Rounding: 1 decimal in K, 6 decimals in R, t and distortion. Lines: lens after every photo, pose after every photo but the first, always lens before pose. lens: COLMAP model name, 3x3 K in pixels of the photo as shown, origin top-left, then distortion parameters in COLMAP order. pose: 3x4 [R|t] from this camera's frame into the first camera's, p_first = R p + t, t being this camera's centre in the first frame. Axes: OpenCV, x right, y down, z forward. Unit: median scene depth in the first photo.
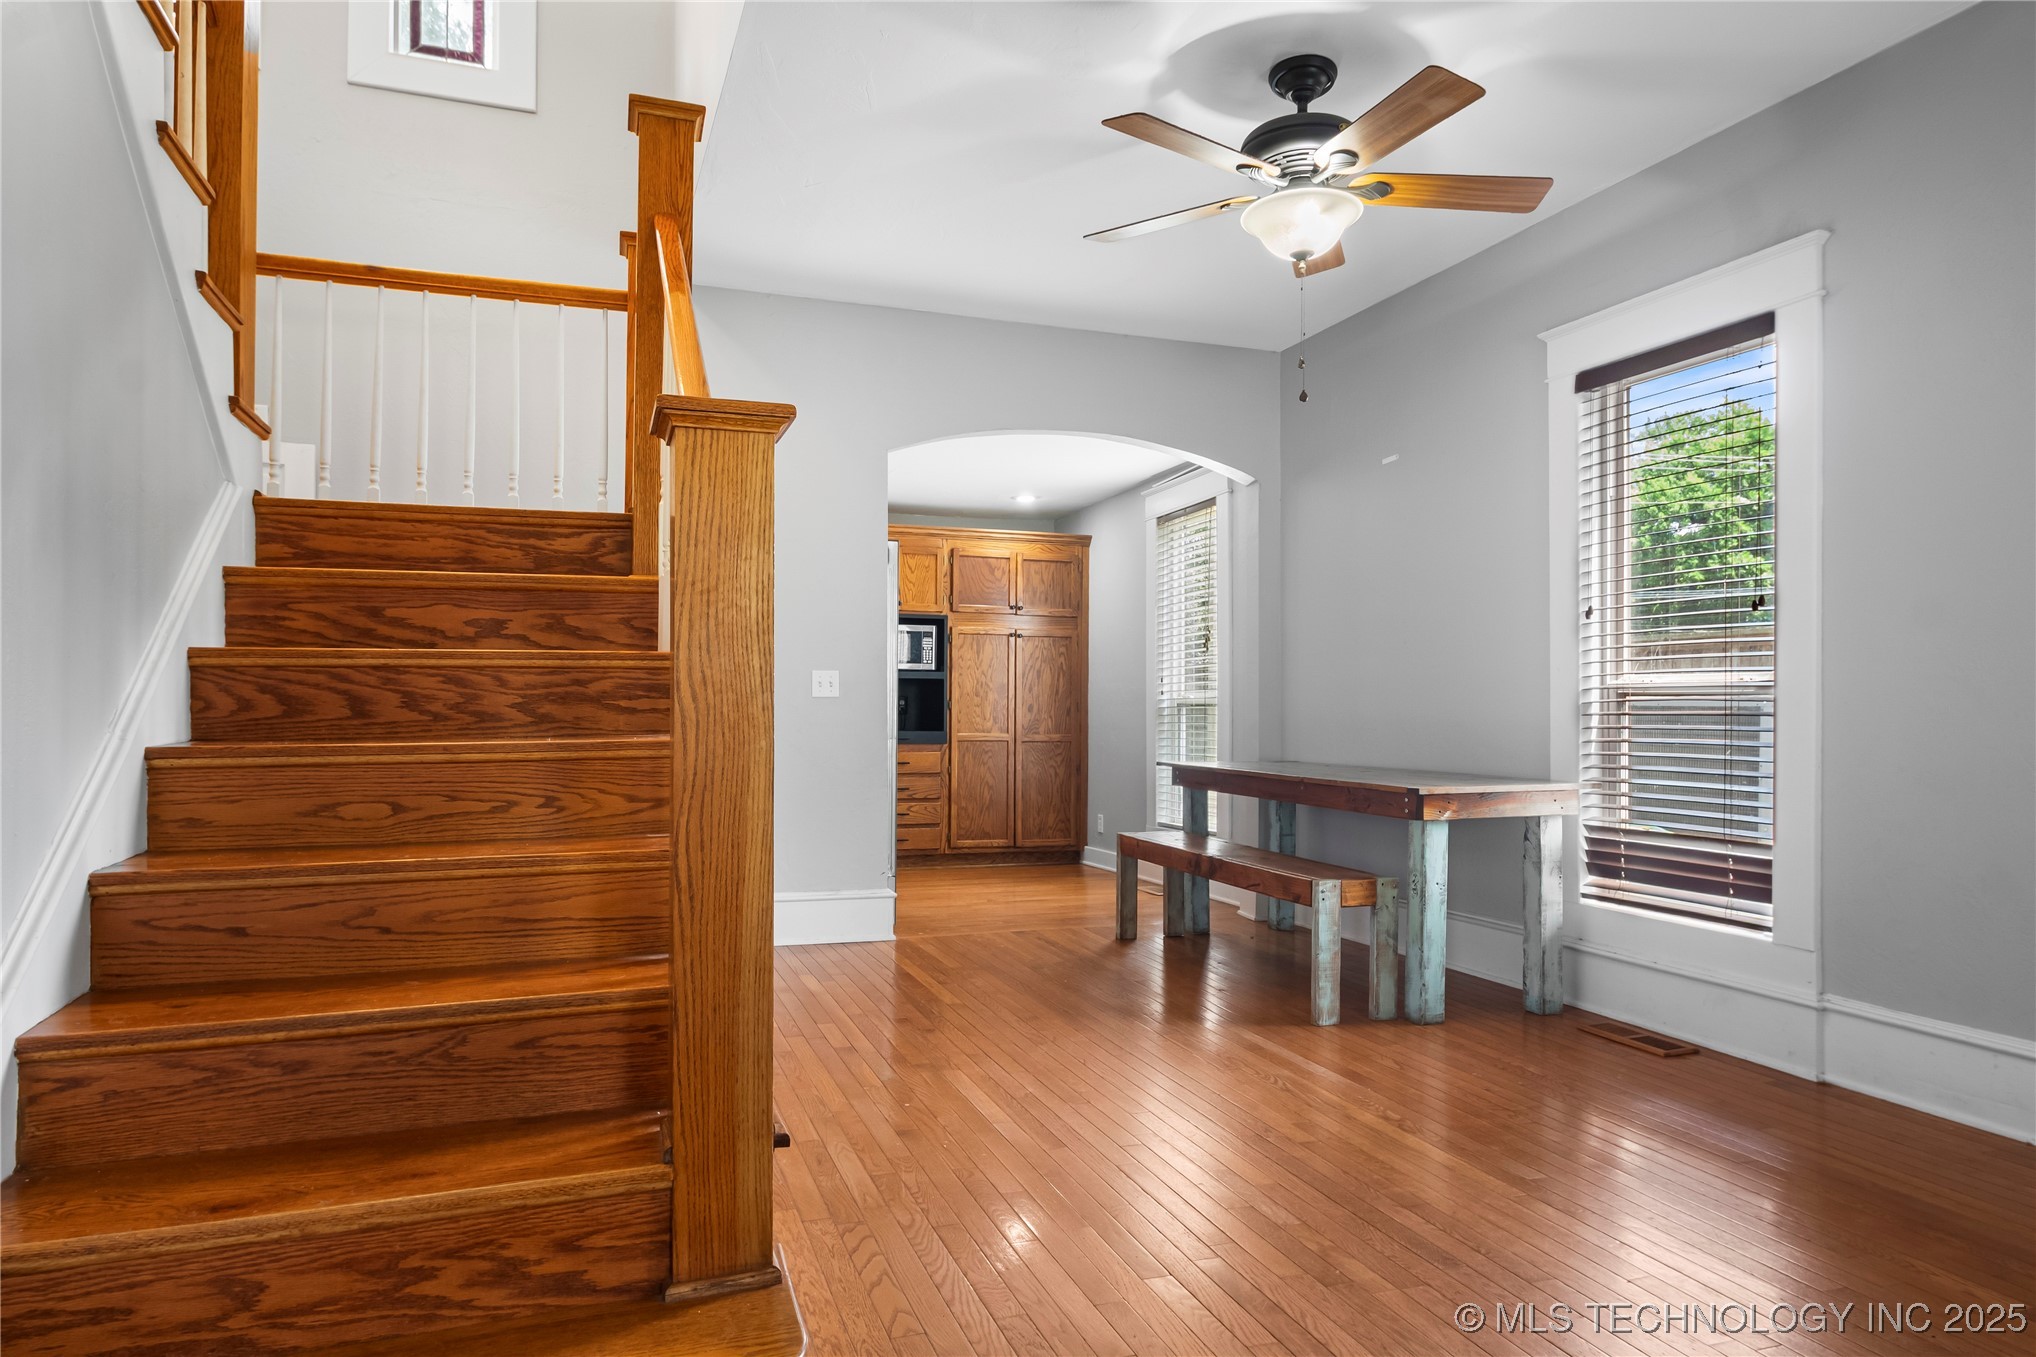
lens RADIAL K [[1254.3, 0, 1018.0], [0, 1254.3, 678.5], [0, 0, 1]] dist [0.008080, -0.015451]
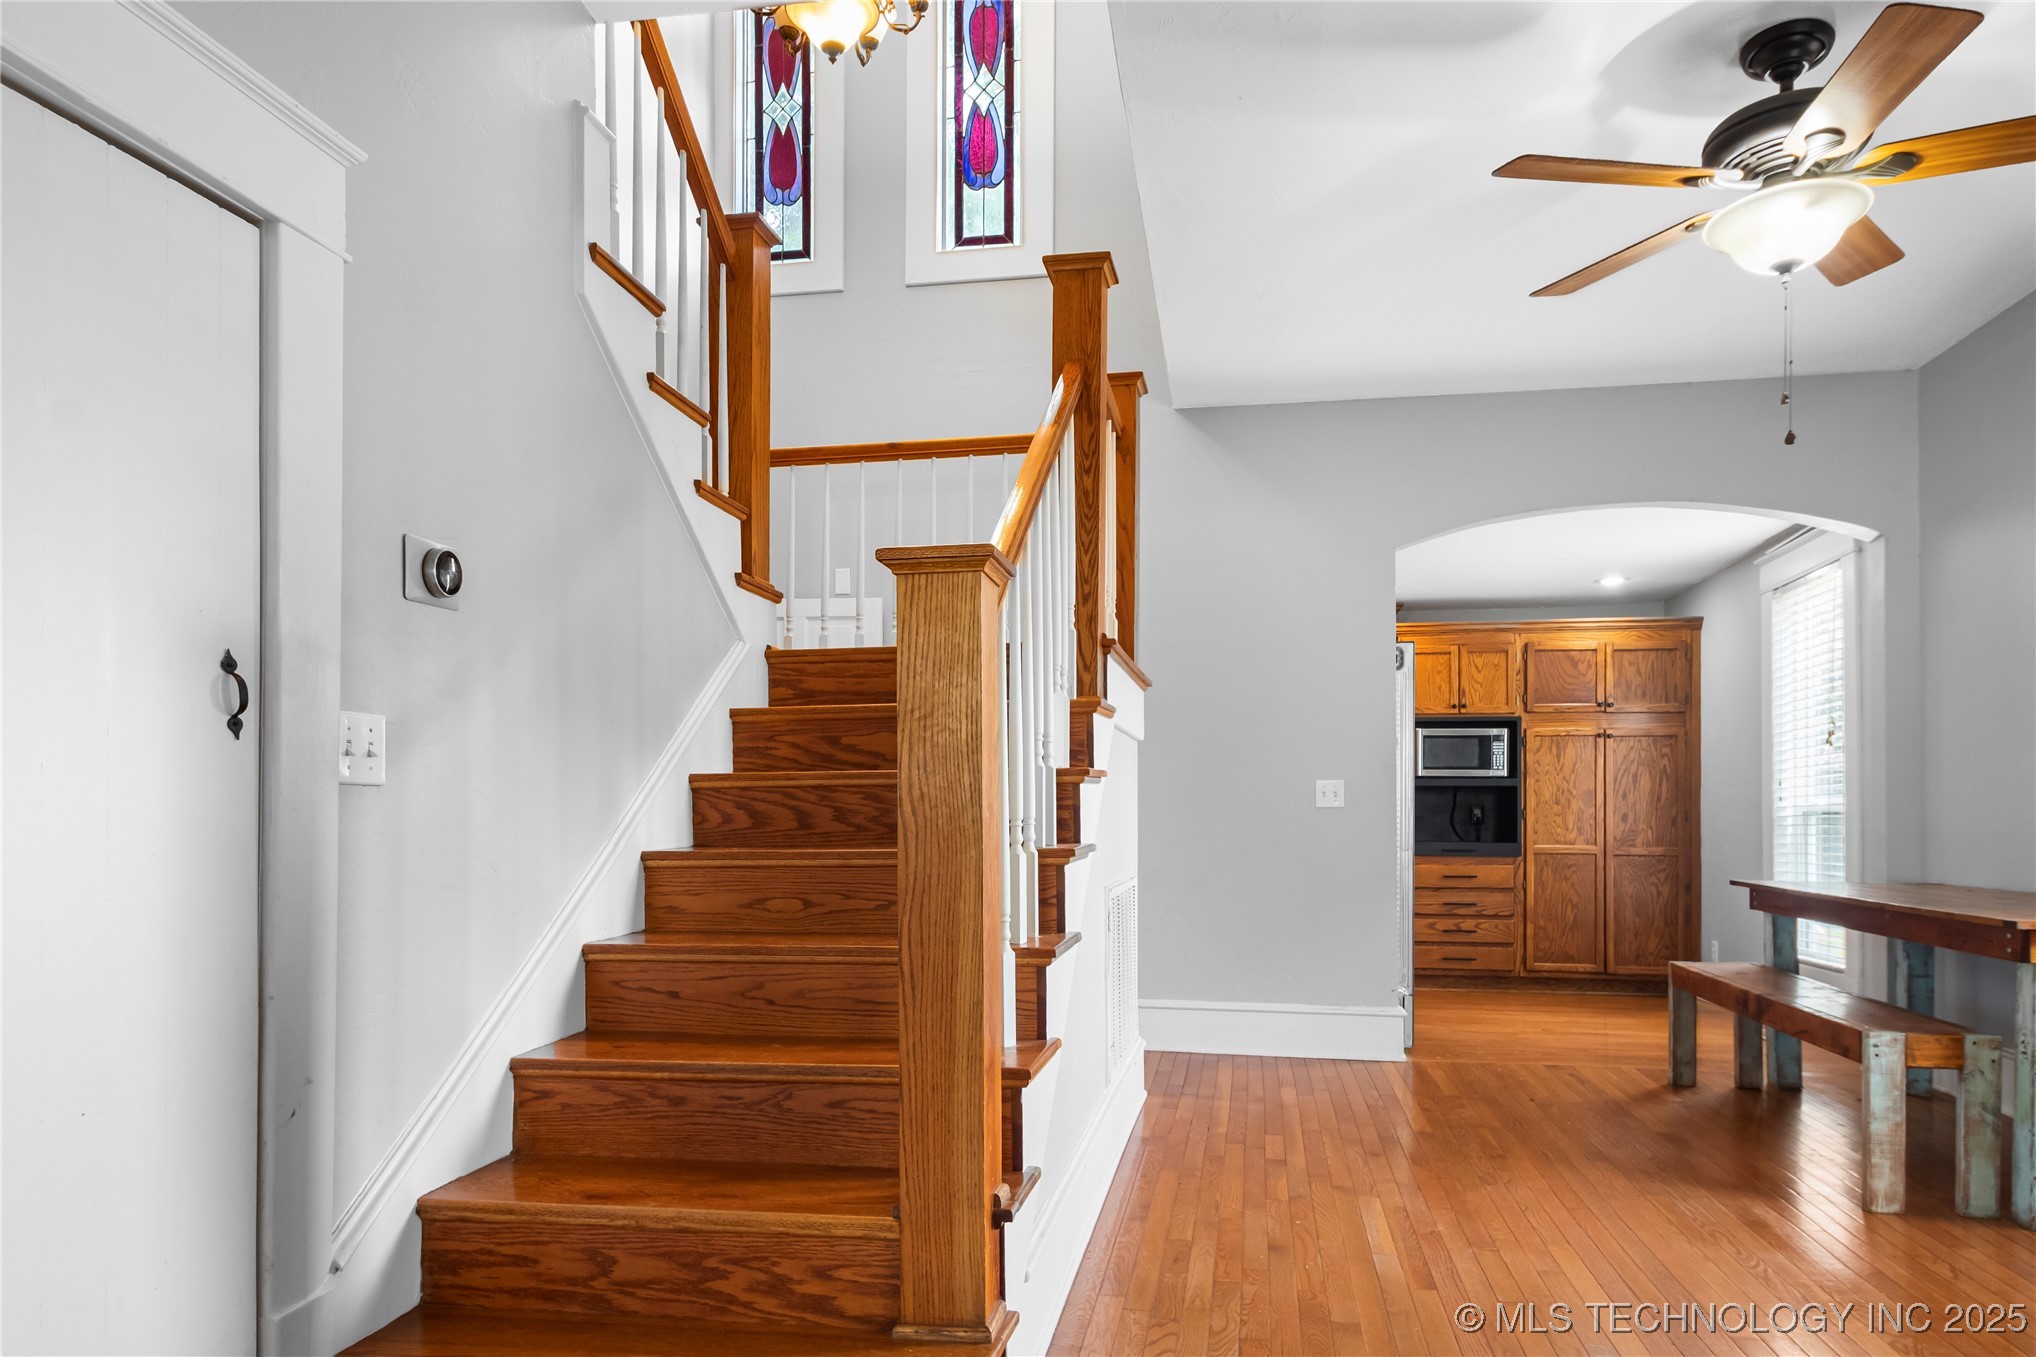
lens RADIAL K [[1277.3, 0, 1019.6], [0, 1277.3, 792.6], [0, 0, 1]] dist [-0.005393, 0.003435]
pose [[0.866944, -0.013211, -0.498230, 0.290313], [0.015161, 0.999885, -0.000132, -0.000398], [0.498175, -0.007439, 0.867045, 0.034114]]
